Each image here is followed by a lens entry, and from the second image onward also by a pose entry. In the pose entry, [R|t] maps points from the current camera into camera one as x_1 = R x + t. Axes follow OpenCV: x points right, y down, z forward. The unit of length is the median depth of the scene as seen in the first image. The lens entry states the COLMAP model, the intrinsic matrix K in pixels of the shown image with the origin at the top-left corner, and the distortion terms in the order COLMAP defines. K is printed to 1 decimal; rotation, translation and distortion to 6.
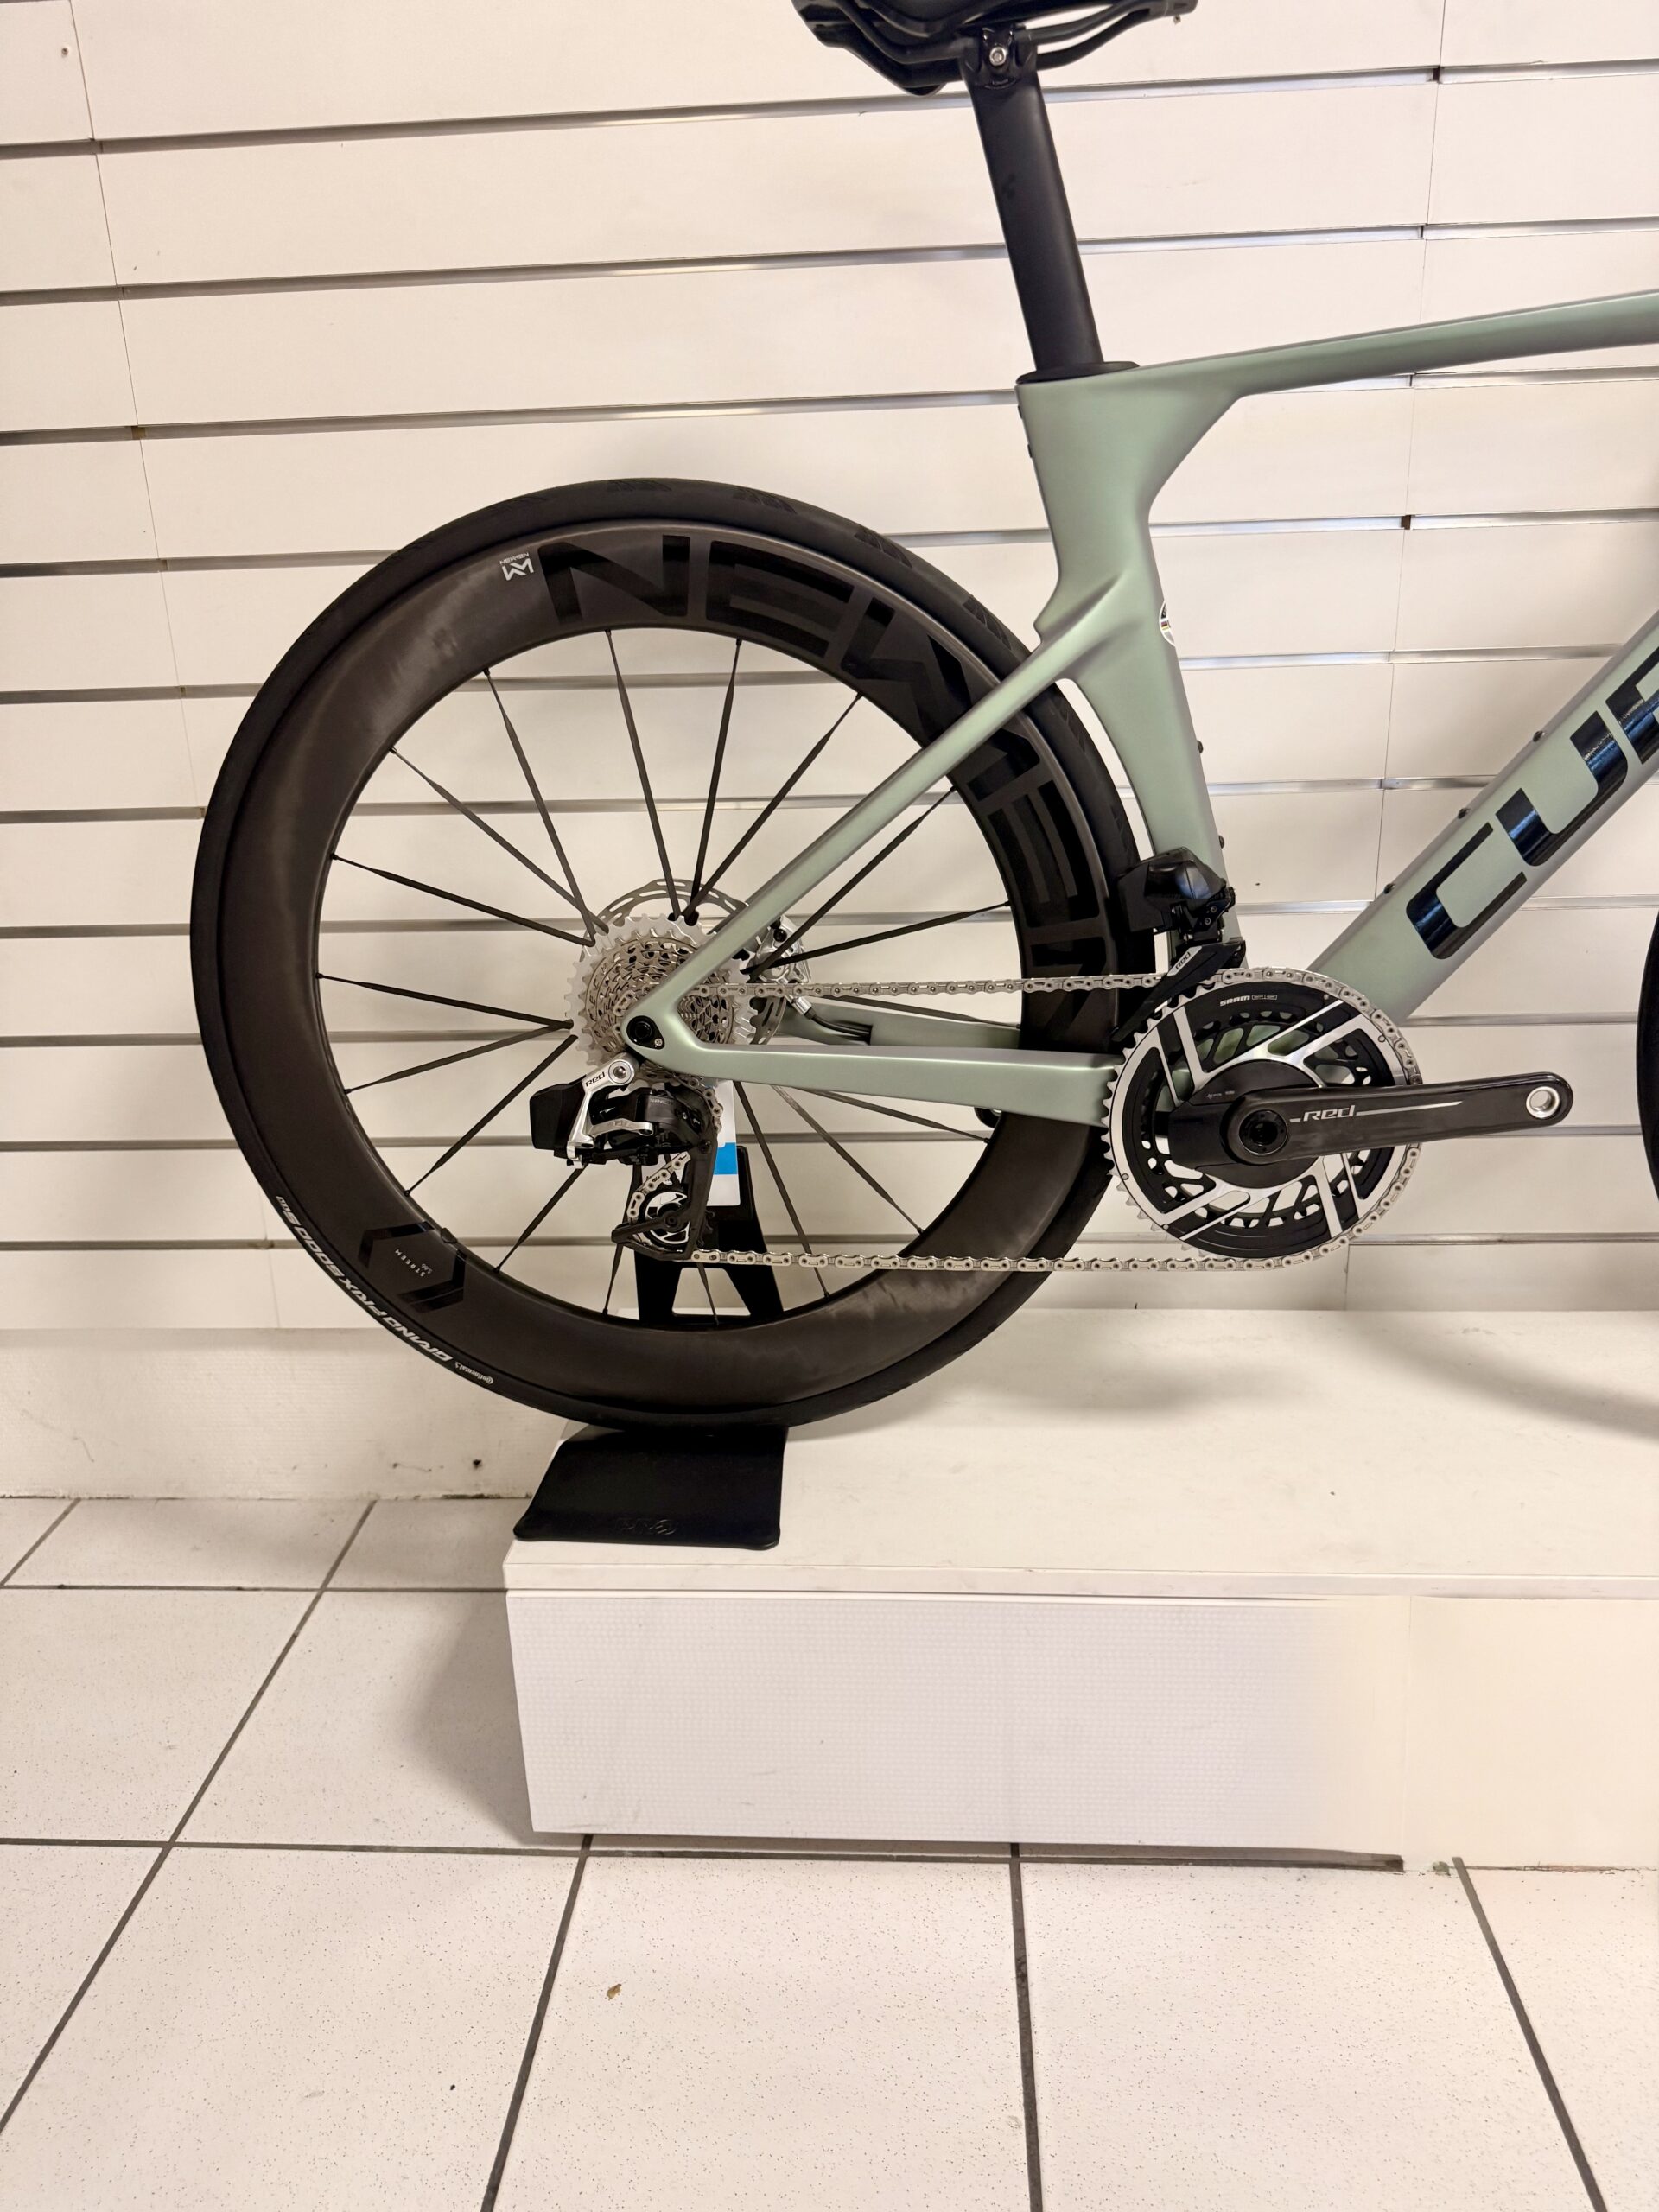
lens RADIAL K [[1577.0, 0, 837.2], [0, 1577.0, 1098.2], [0, 0, 1]] dist [0.013984, -0.017333]
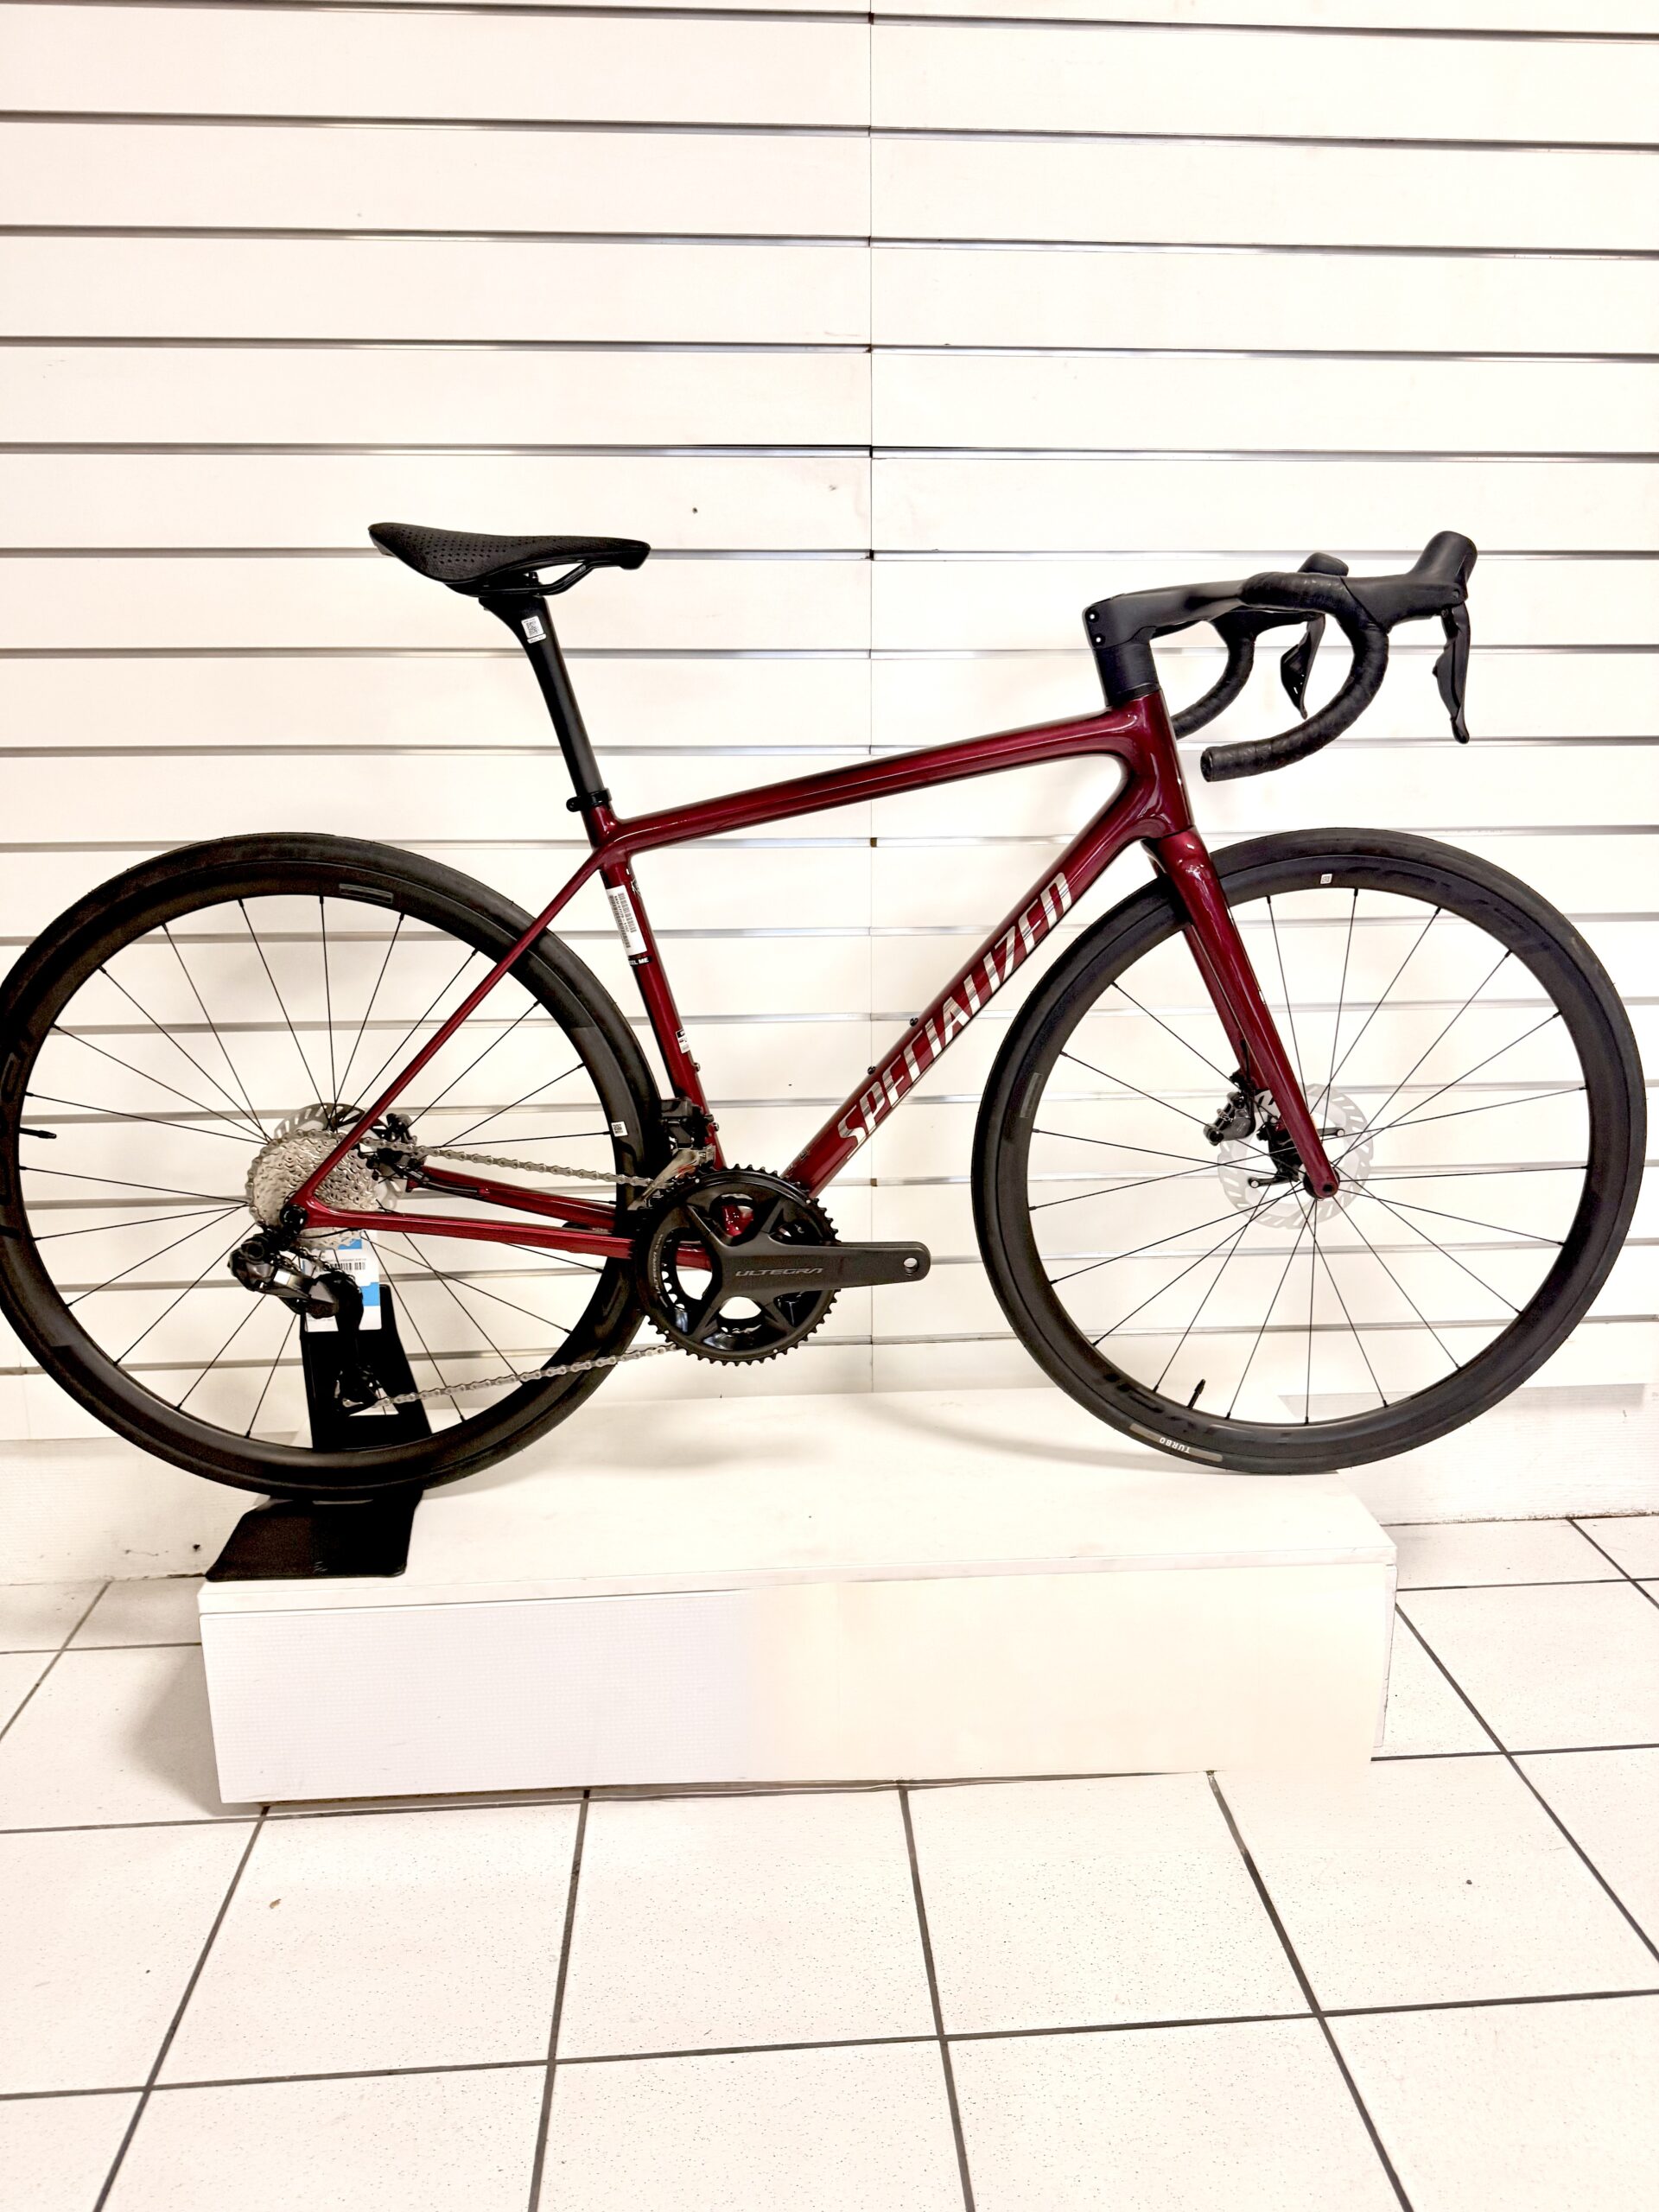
lens RADIAL K [[1577.0, 0, 849.0], [0, 1577.0, 1100.8], [0, 0, 1]] dist [0.013984, -0.017333]
pose [[0.991269, -0.005421, 0.131744, 0.163633], [0.015919, 0.996766, -0.078769, -0.013770], [-0.130891, 0.080178, 0.988149, -0.445839]]
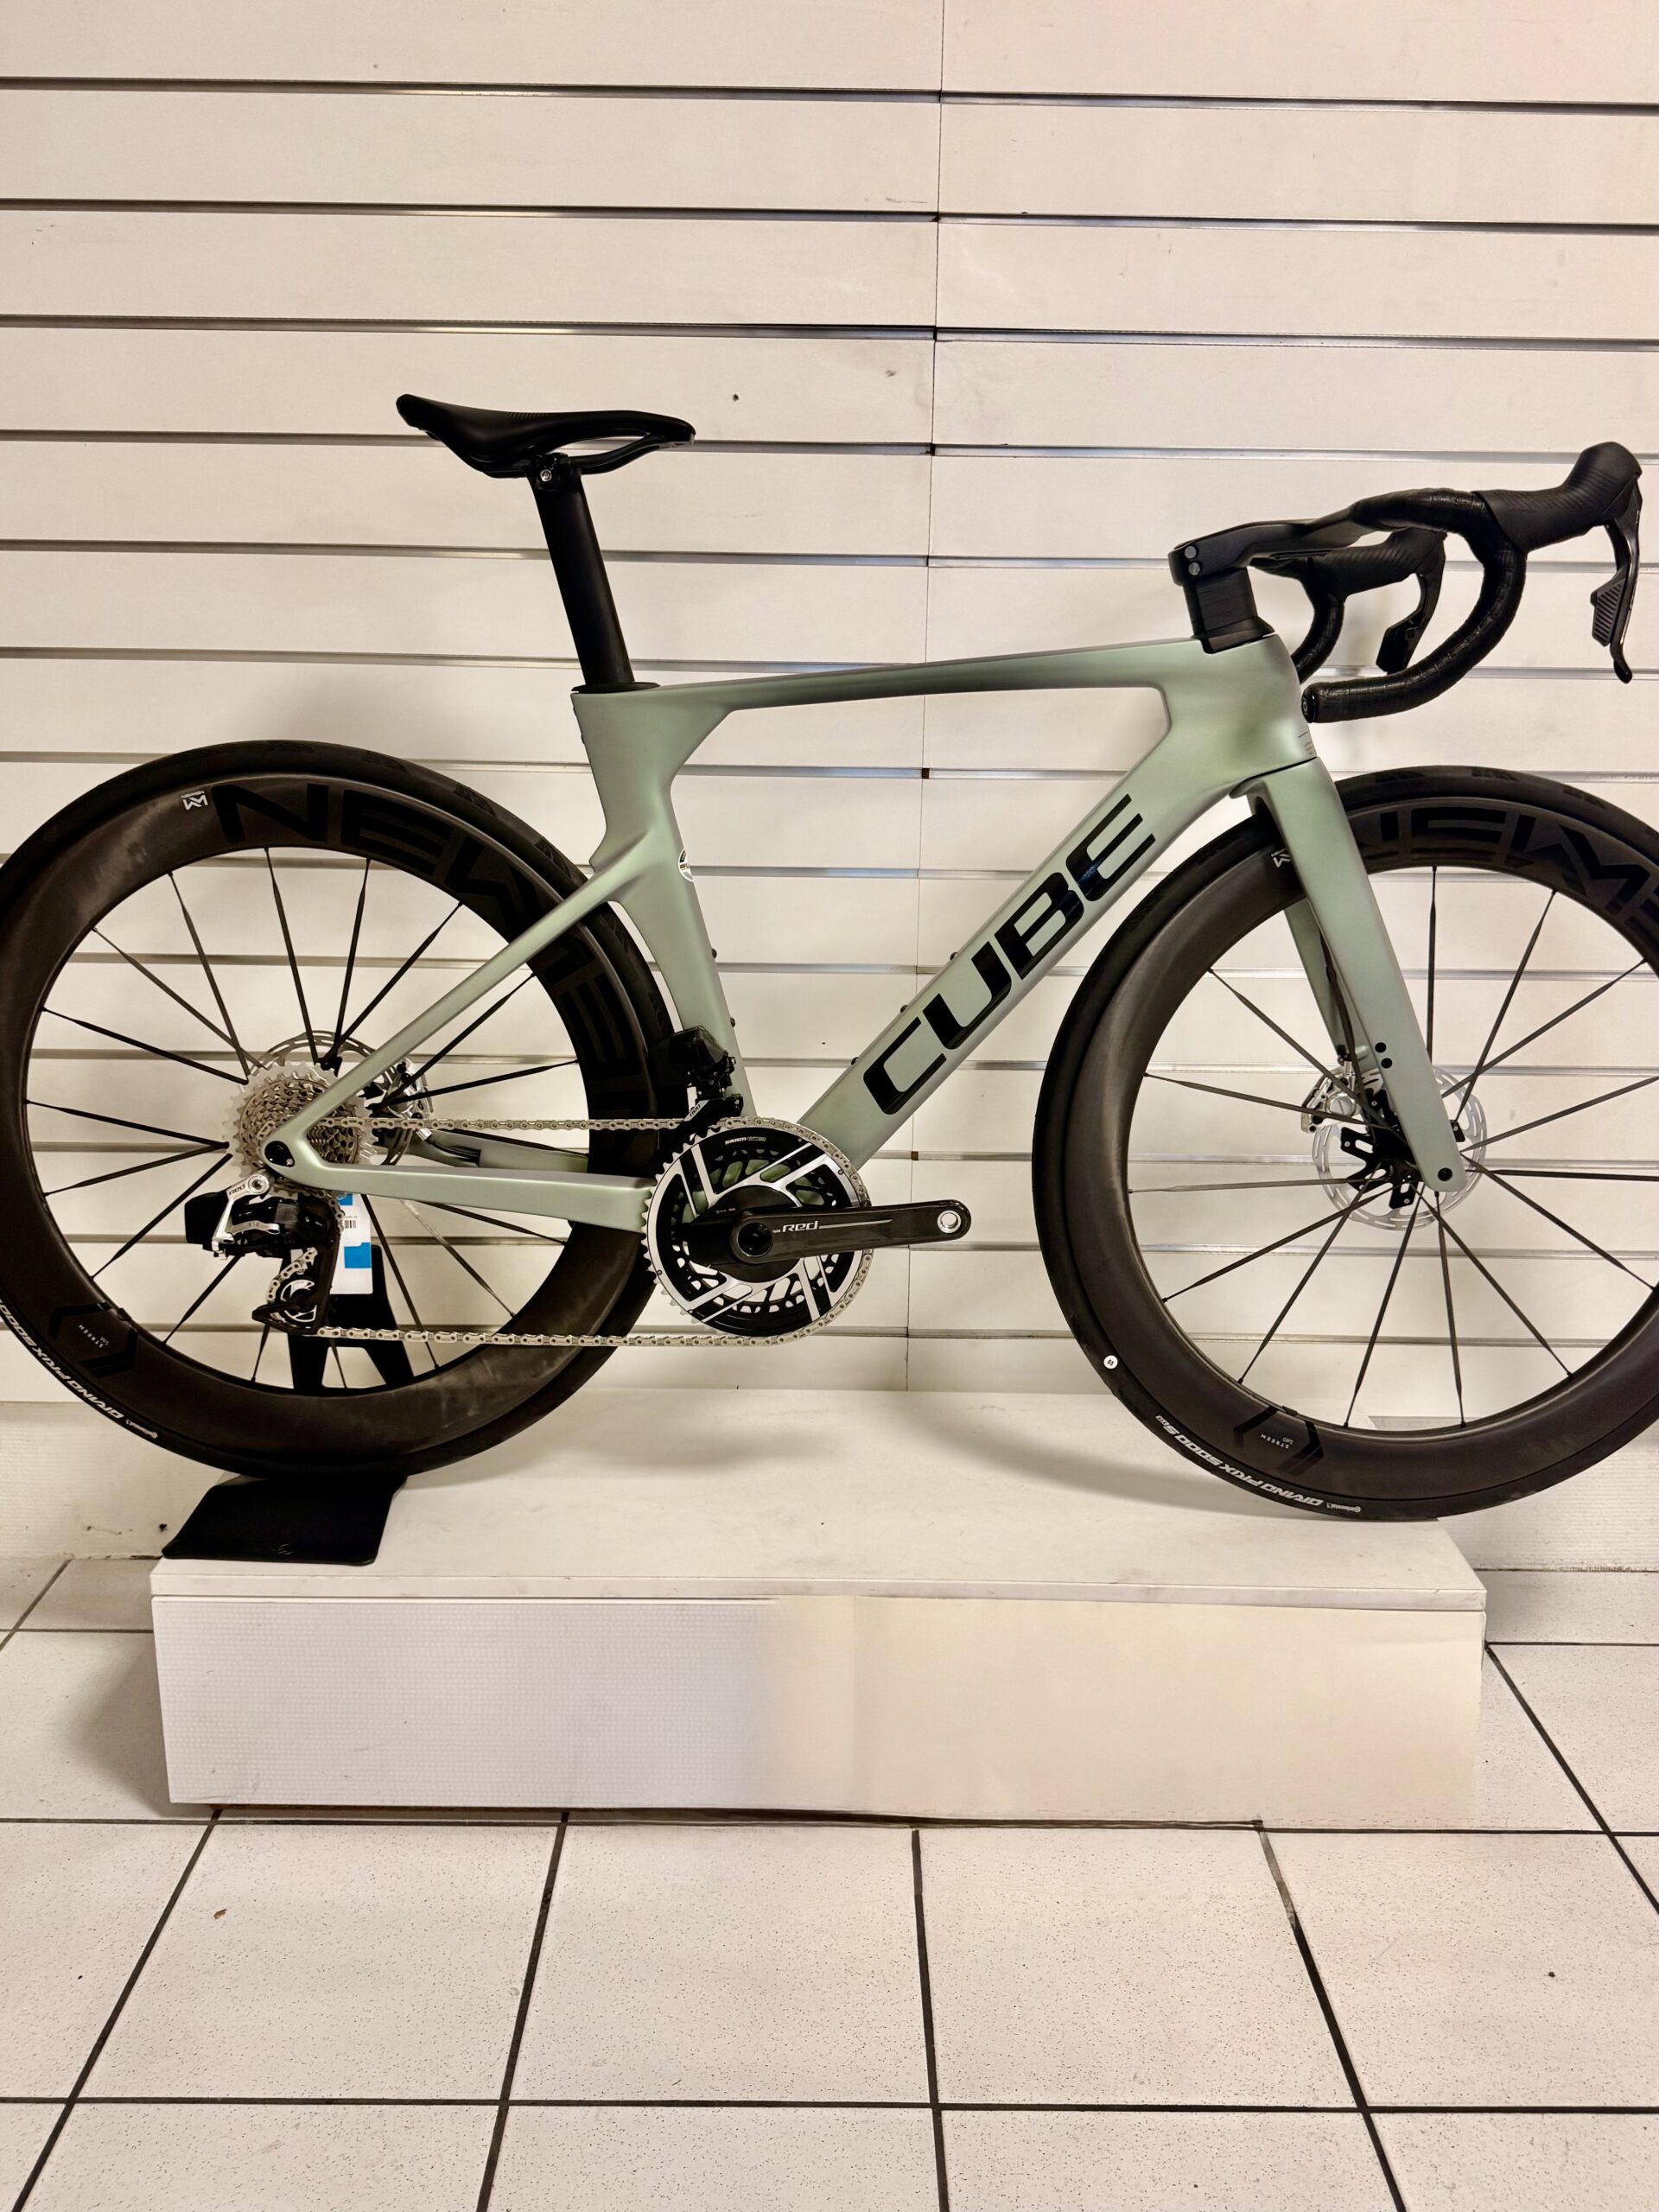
lens RADIAL K [[1789.0, 0, 833.5], [0, 1789.0, 1080.8], [0, 0, 1]] dist [0.019012, -0.024938]
pose [[0.996959, 0.028223, 0.072642, 0.207939], [-0.022951, 0.997111, -0.072410, -0.004950], [-0.074476, 0.070522, 0.994726, -0.471456]]
